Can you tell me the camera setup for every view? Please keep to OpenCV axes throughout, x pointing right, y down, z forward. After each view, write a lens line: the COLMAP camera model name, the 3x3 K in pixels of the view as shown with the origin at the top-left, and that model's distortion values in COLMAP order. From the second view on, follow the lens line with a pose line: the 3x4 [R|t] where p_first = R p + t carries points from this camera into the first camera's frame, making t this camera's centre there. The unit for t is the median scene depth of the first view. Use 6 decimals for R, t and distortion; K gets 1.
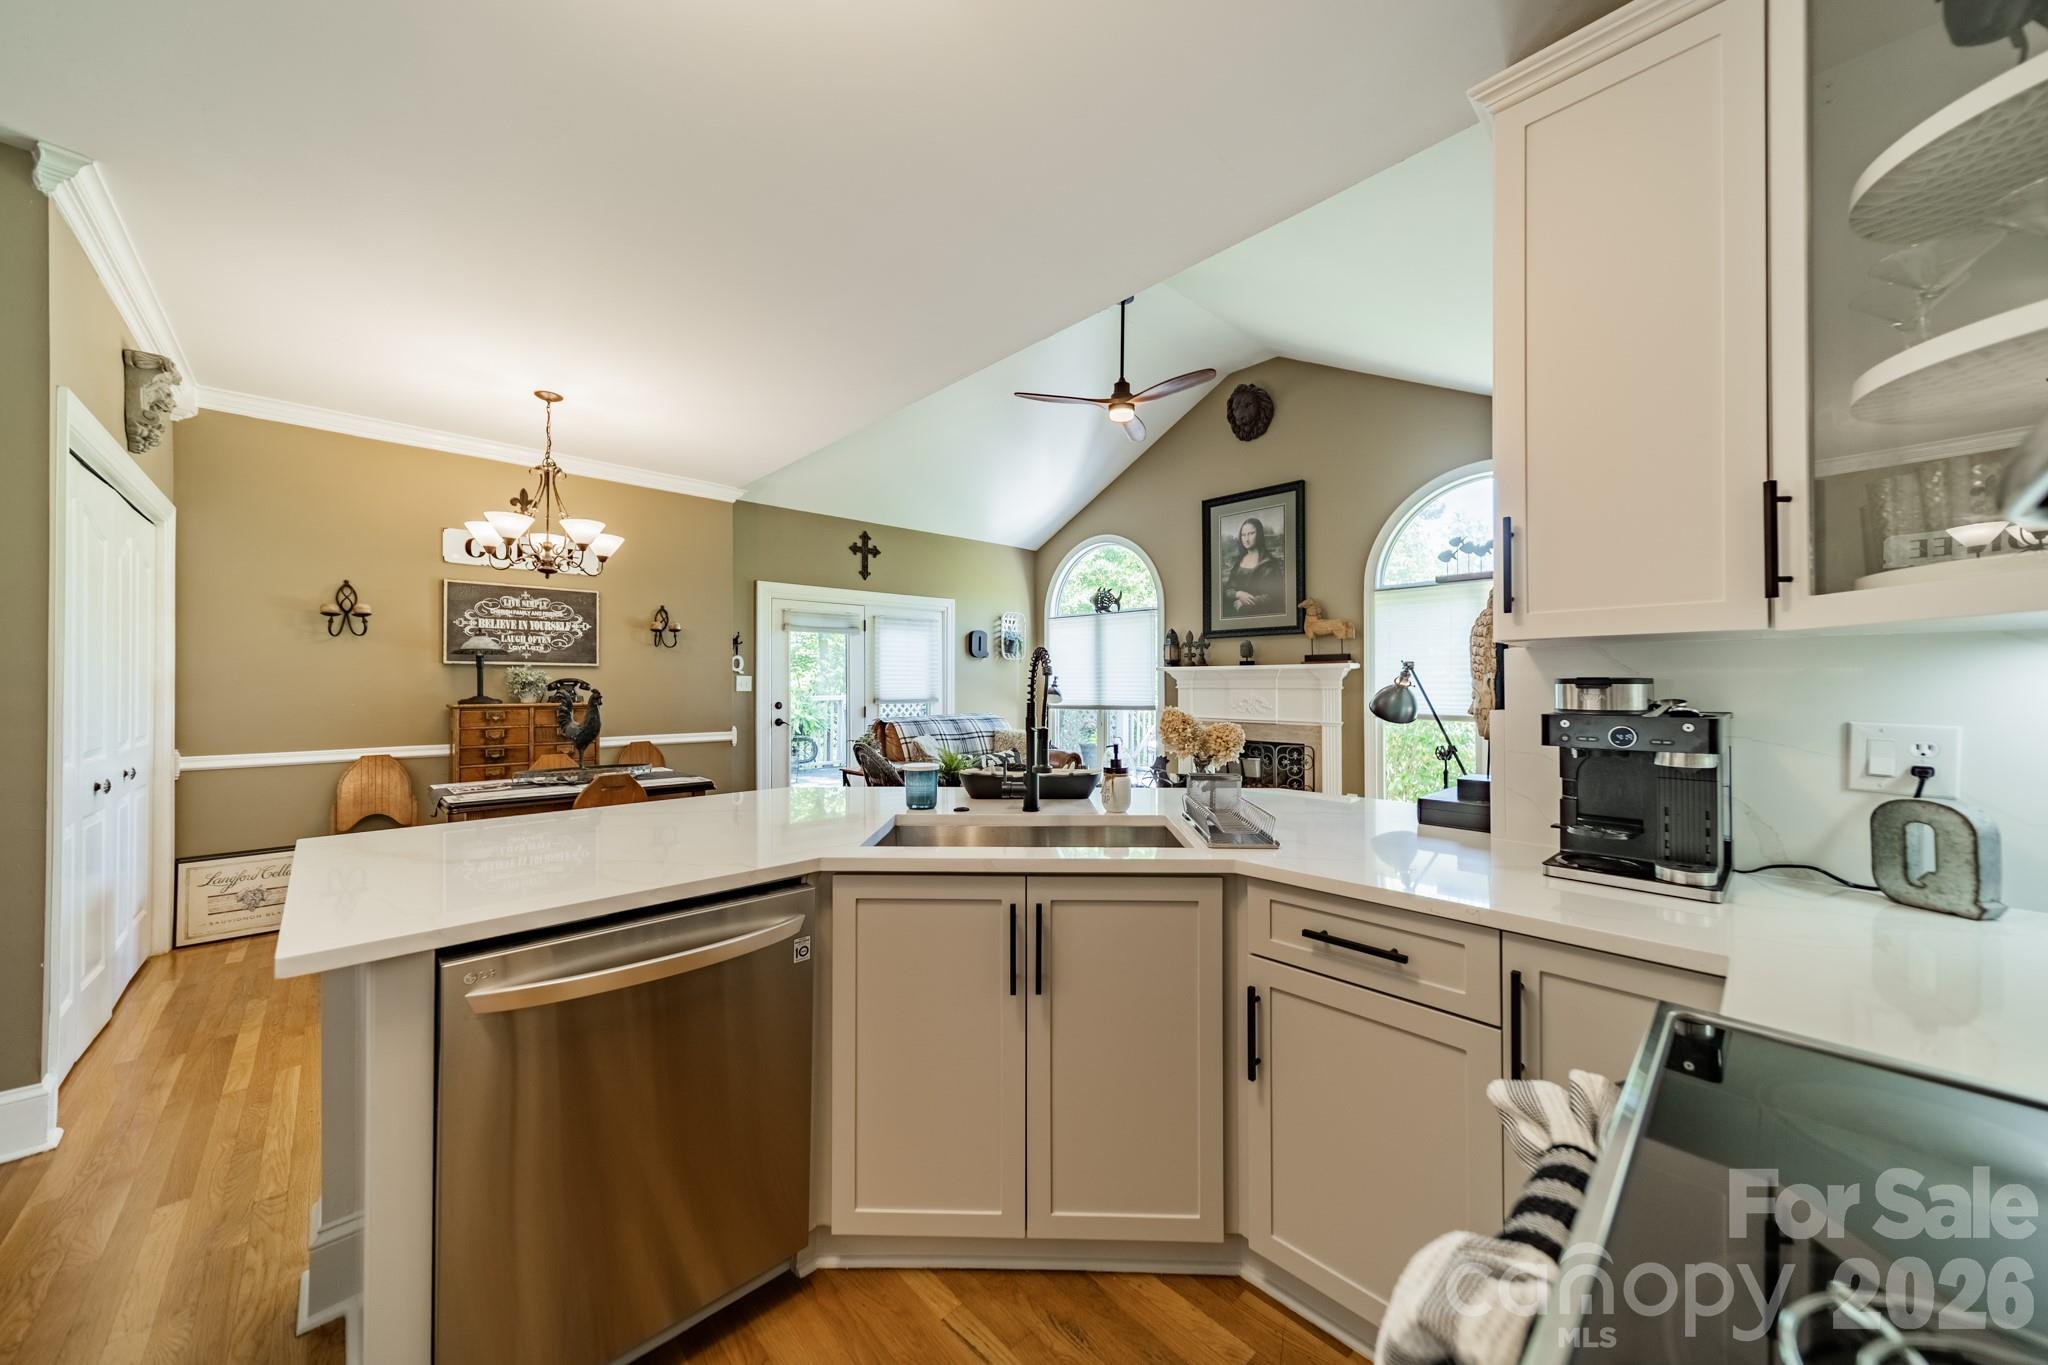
lens RADIAL K [[722.3, 0, 1029.8], [0, 722.3, 679.2], [0, 0, 1]] dist [0.008706, 0.000146]
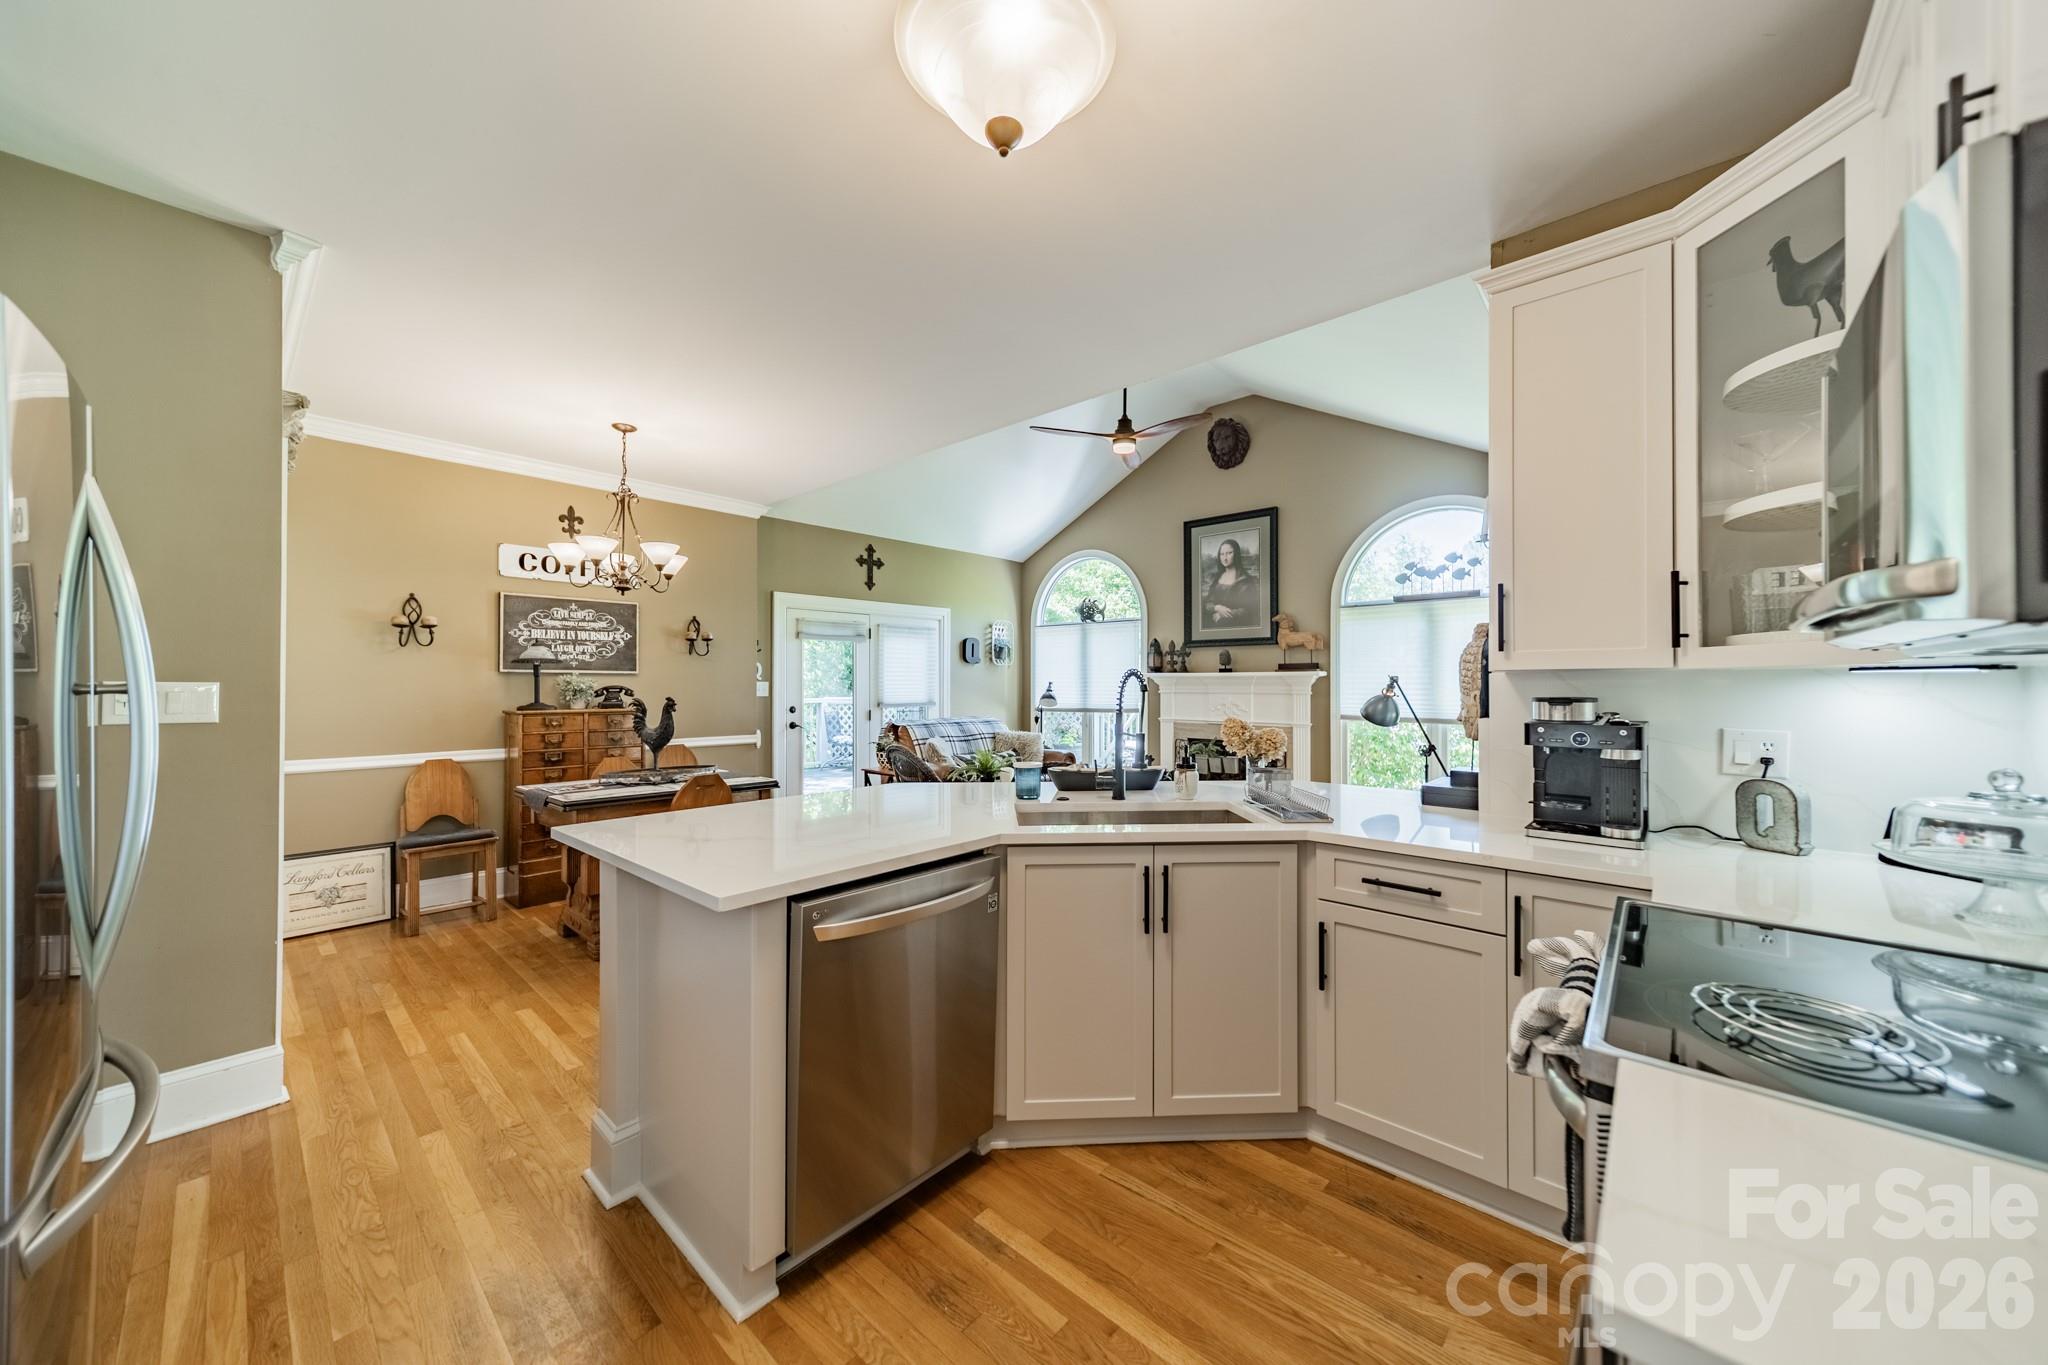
lens RADIAL K [[722.3, 0, 1029.8], [0, 722.3, 679.2], [0, 0, 1]] dist [0.008706, 0.000146]
pose [[0.996835, 0.001462, 0.079489, -0.091903], [-0.001461, 0.999999, -0.000068, -0.008854], [-0.079489, -0.000048, 0.996836, -0.083572]]
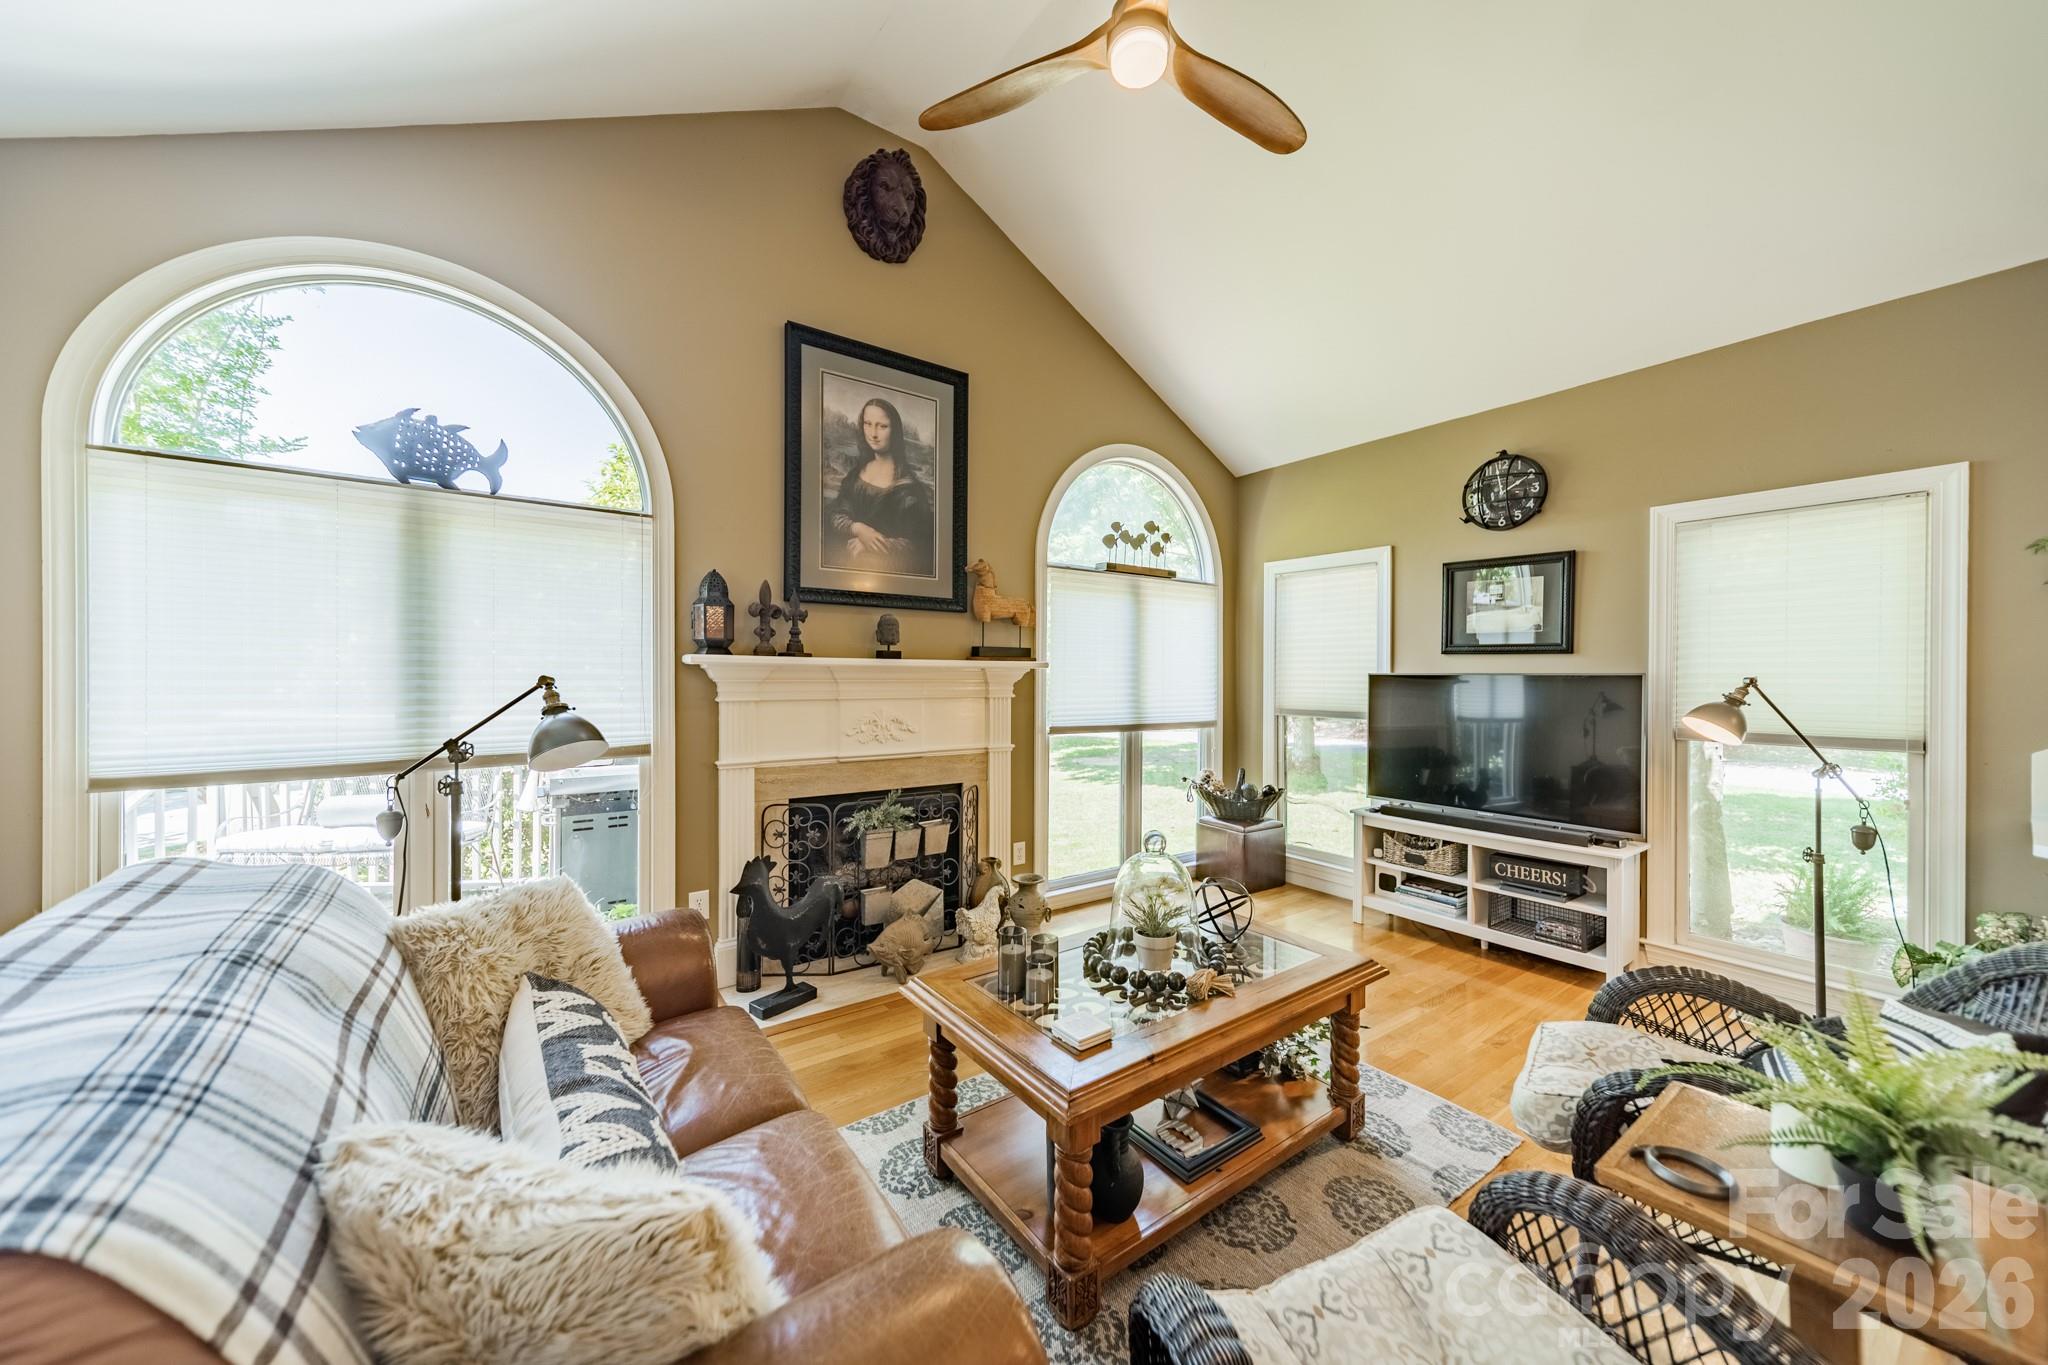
lens RADIAL K [[722.3, 0, 1029.8], [0, 722.3, 679.2], [0, 0, 1]] dist [0.008706, 0.000146]
pose [[0.140145, -0.005326, 0.990117, -0.260542], [-0.012529, 0.999896, 0.007152, -0.009252], [-0.990052, -0.013408, 0.140064, 0.871391]]
